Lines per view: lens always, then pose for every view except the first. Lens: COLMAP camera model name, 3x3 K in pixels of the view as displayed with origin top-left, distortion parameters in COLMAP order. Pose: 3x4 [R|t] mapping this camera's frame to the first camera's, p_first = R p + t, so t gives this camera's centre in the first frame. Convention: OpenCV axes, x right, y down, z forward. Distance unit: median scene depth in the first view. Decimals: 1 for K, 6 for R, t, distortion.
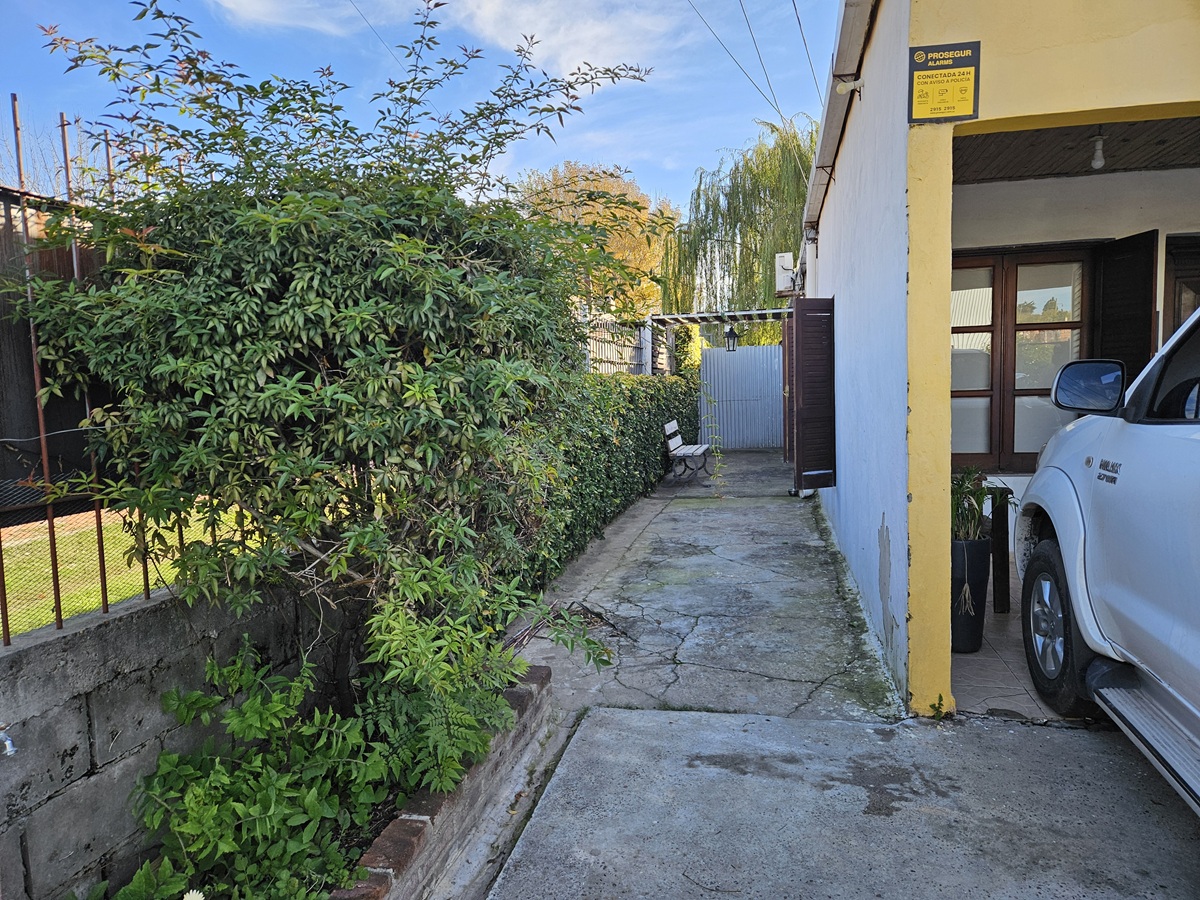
lens RADIAL K [[818.9, 0, 600.0], [0, 818.9, 450.0], [0, 0, 1]] dist [0.030165, -0.000580]
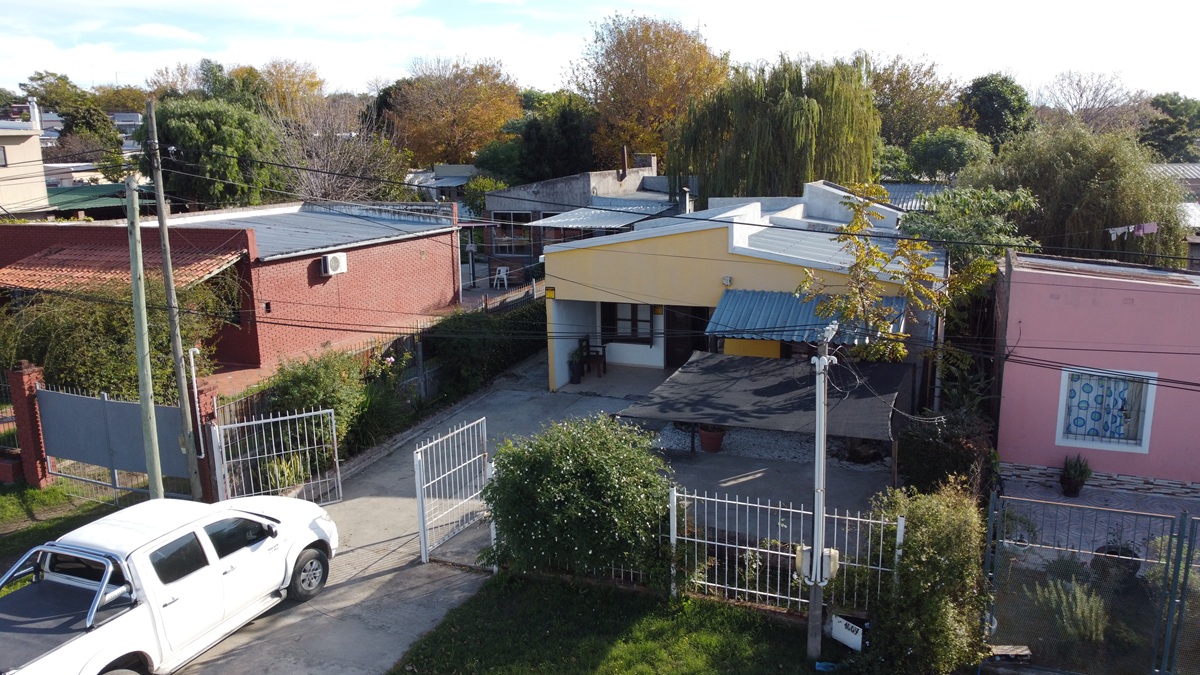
lens RADIAL K [[903.2, 0, 600.0], [0, 903.2, 337.5], [0, 0, 1]] dist [-0.000908, -0.003000]
pose [[0.987693, 0.034947, -0.152452, 1.737670], [-0.011768, 0.988560, 0.150368, -1.074002], [0.155963, -0.146723, 0.976805, -5.356550]]
